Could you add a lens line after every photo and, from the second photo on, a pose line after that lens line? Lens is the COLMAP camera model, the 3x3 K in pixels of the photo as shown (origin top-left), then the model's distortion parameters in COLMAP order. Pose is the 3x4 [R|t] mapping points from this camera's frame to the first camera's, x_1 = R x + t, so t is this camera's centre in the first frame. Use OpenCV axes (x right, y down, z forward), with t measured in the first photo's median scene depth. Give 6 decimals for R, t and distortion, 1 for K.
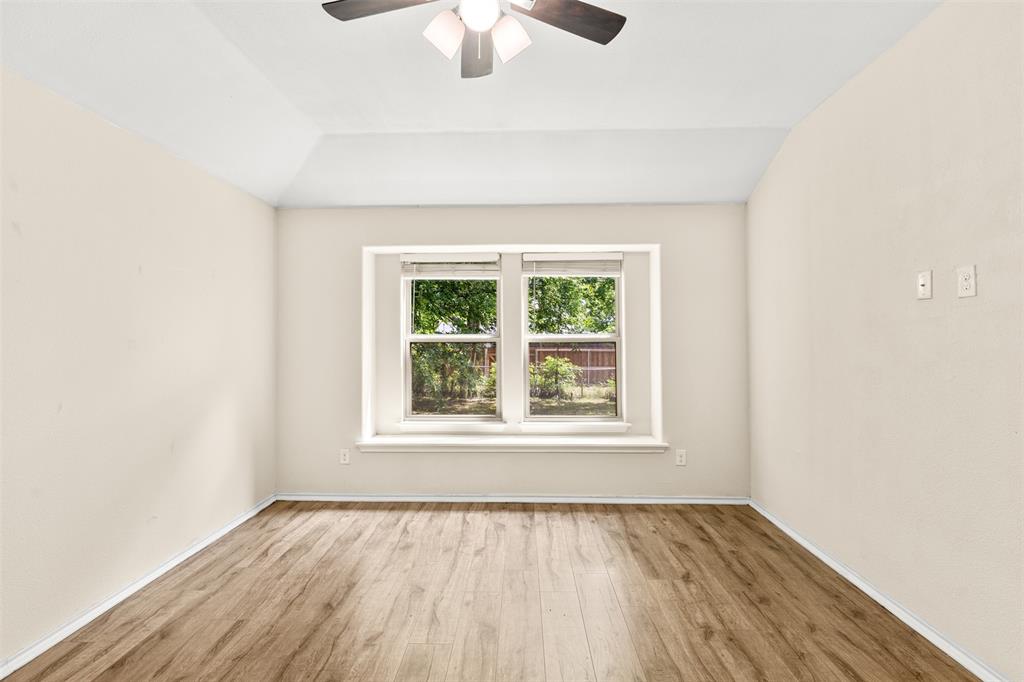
lens RADIAL K [[480.1, 0, 516.7], [0, 480.1, 337.9], [0, 0, 1]] dist [-0.001545, -0.002144]
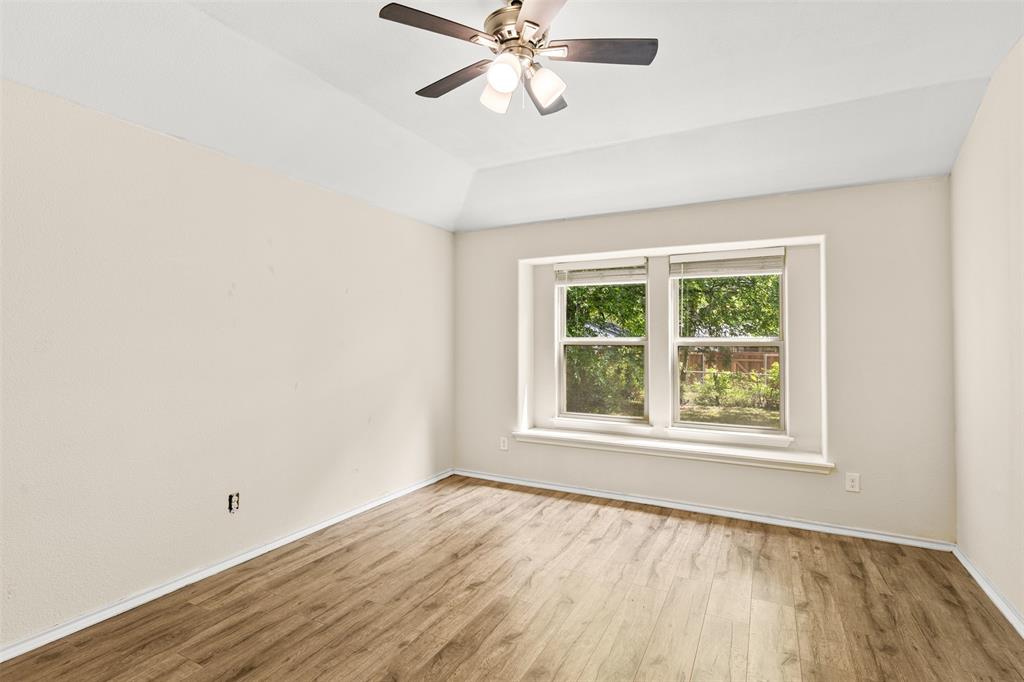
lens RADIAL K [[480.1, 0, 504.2], [0, 480.1, 342.5], [0, 0, 1]] dist [-0.001545, -0.002144]
pose [[0.899647, 0.007023, -0.436562, 0.179107], [-0.005320, 0.999973, 0.005123, -0.001358], [0.436586, -0.002287, 0.899660, -0.045820]]
